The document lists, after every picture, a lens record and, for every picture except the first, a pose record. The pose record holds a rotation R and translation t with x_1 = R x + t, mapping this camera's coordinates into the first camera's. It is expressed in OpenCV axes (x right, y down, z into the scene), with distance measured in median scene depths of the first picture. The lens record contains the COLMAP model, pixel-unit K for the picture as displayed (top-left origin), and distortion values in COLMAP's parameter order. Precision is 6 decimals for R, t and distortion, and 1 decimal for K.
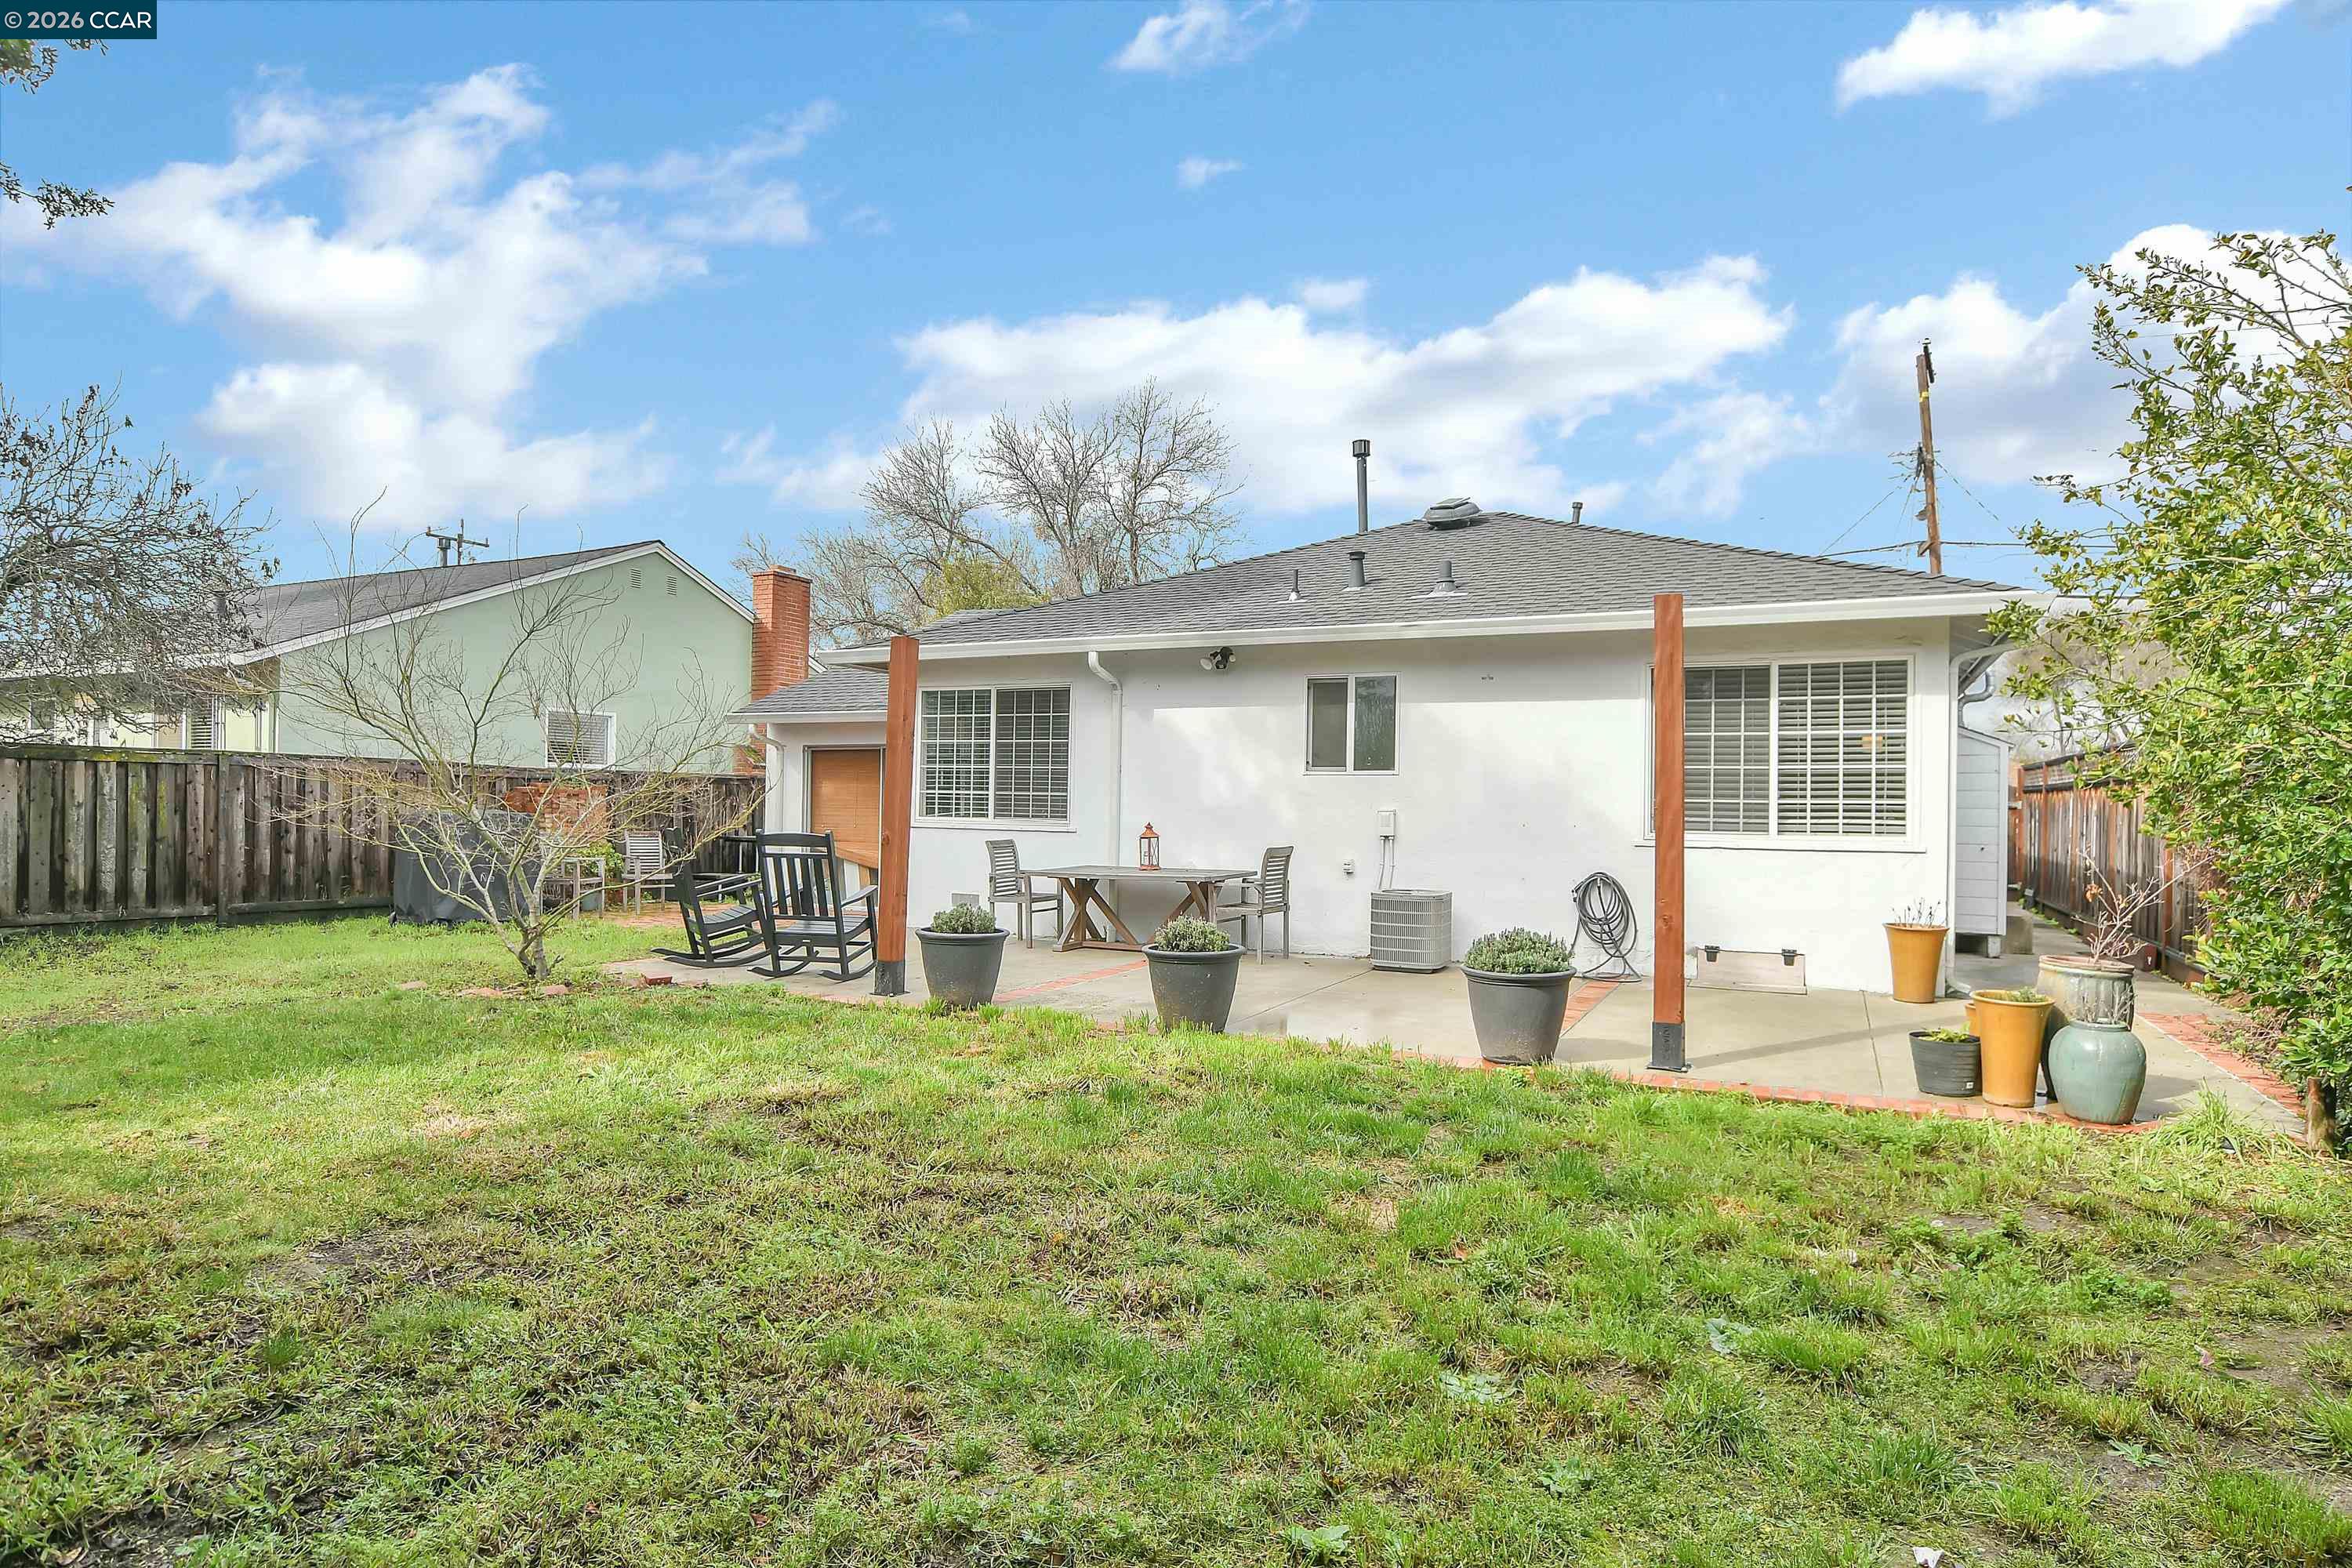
lens RADIAL K [[1293.5, 0, 1187.7], [0, 1293.5, 793.4], [0, 0, 1]] dist [-0.020884, 0.006238]
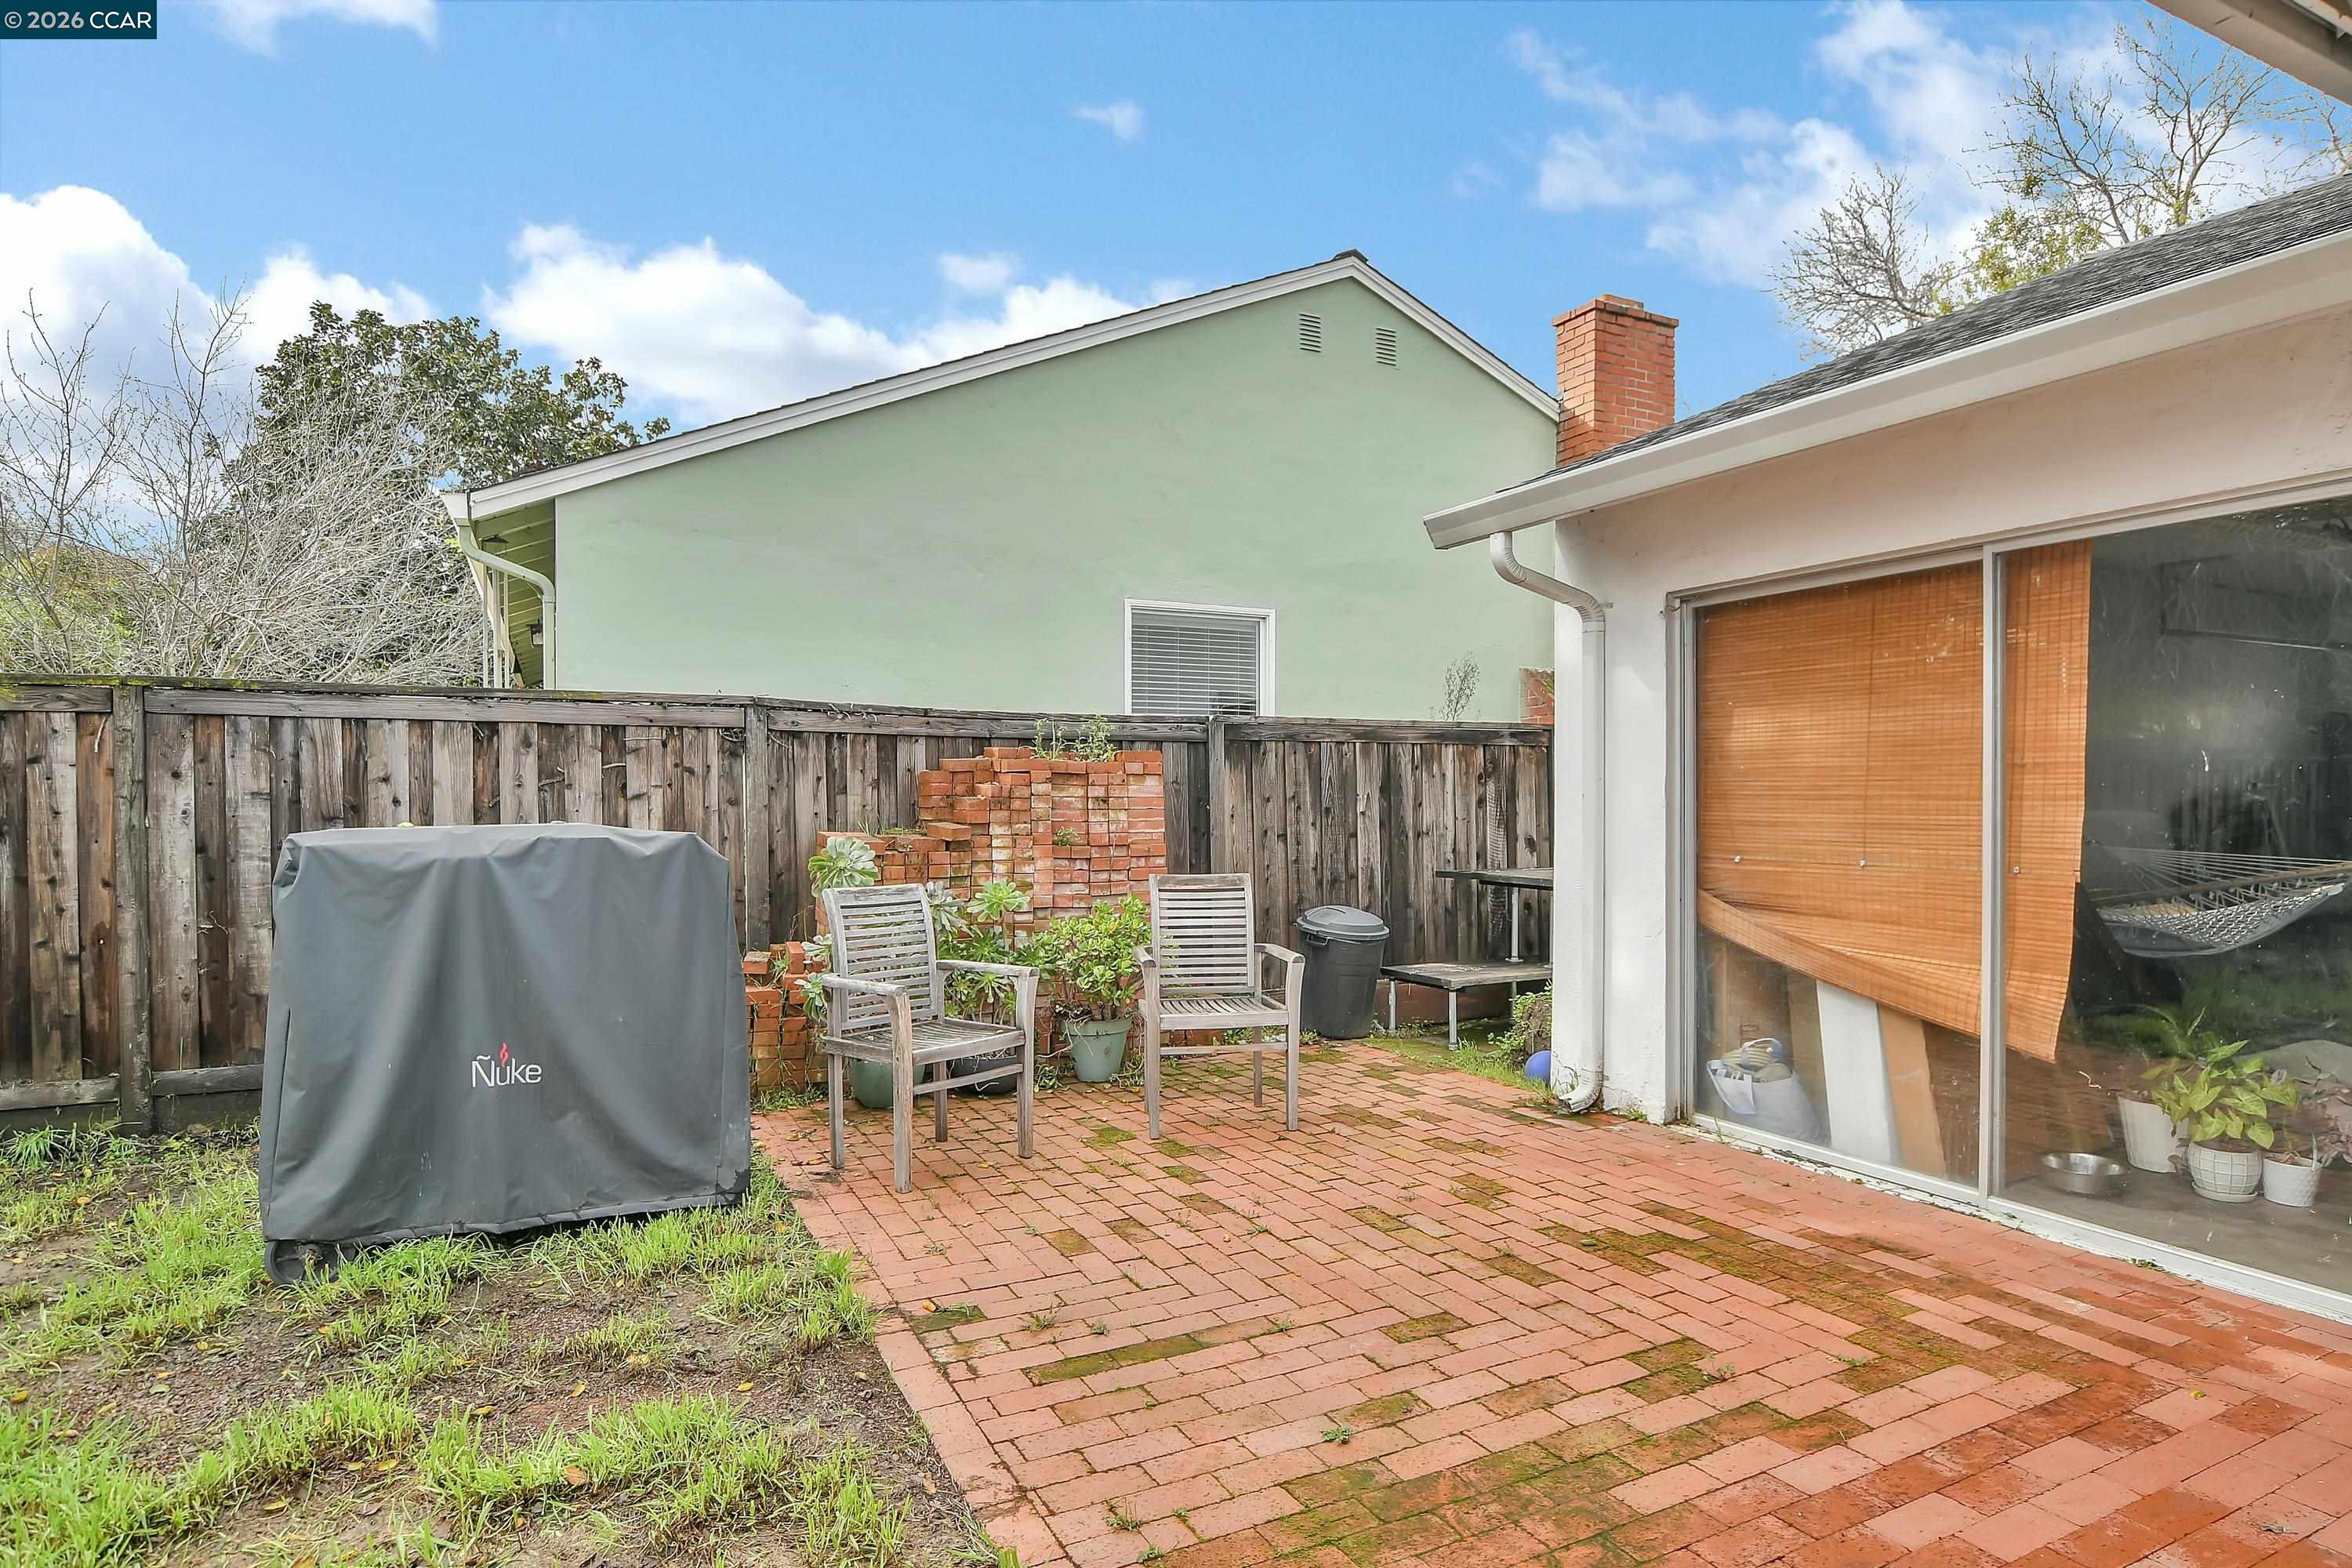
lens RADIAL K [[1293.5, 0, 1197.9], [0, 1293.5, 790.1], [0, 0, 1]] dist [-0.020884, 0.006238]
pose [[0.803698, -0.011282, -0.594931, -0.210300], [0.018828, 0.999802, 0.006475, 0.003525], [0.594740, -0.016406, 0.803751, 0.701448]]
